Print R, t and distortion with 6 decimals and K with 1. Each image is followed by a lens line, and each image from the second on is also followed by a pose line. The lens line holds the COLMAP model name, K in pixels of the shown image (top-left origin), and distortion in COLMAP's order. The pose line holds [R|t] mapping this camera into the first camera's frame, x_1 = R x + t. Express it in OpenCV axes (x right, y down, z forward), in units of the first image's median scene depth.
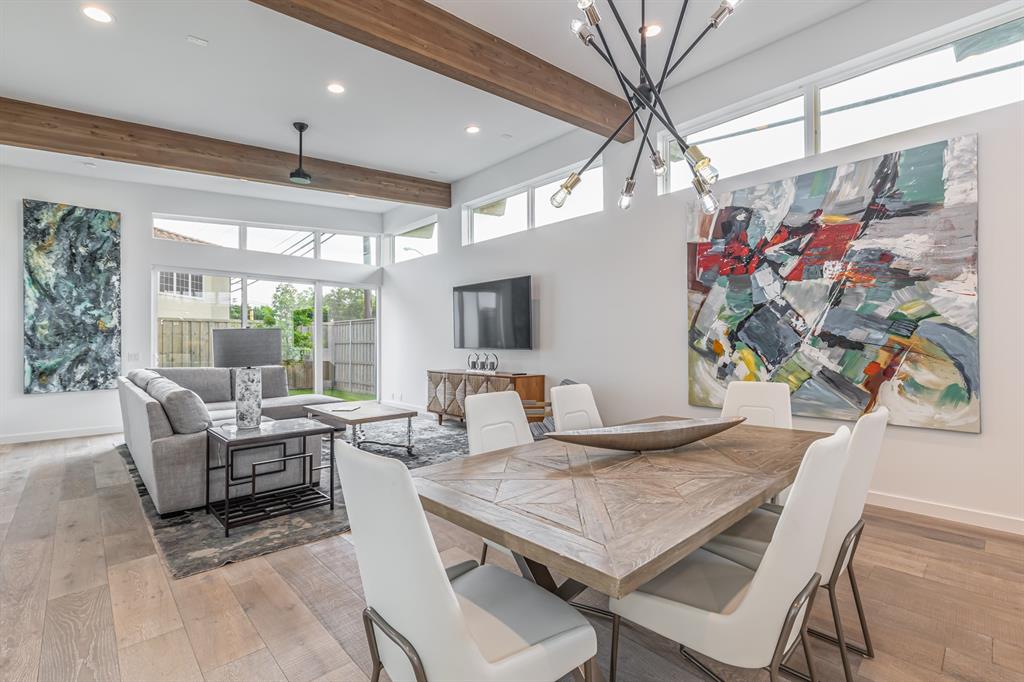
lens RADIAL K [[458.8, 0, 512.0], [0, 458.8, 341.0], [0, 0, 1]] dist [0.001684, 0.000235]
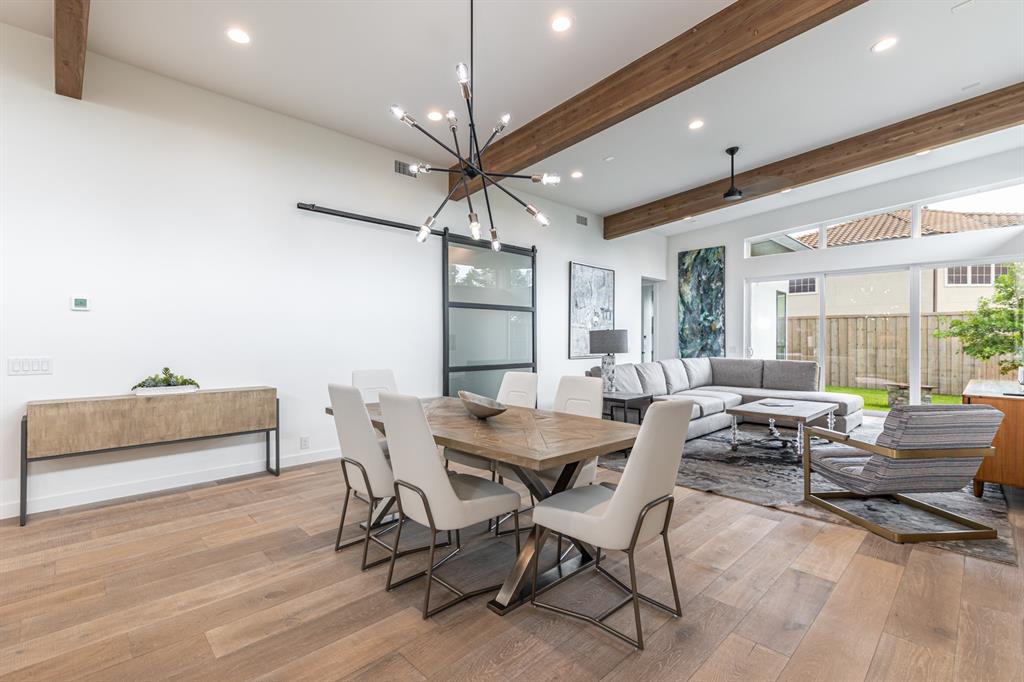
lens RADIAL K [[458.8, 0, 512.0], [0, 458.8, 341.0], [0, 0, 1]] dist [0.001684, 0.000235]
pose [[0.016294, 0.003357, -0.999862, 0.567167], [0.004778, 0.999983, 0.003436, 0.002426], [0.999856, -0.004833, 0.016278, 0.354948]]
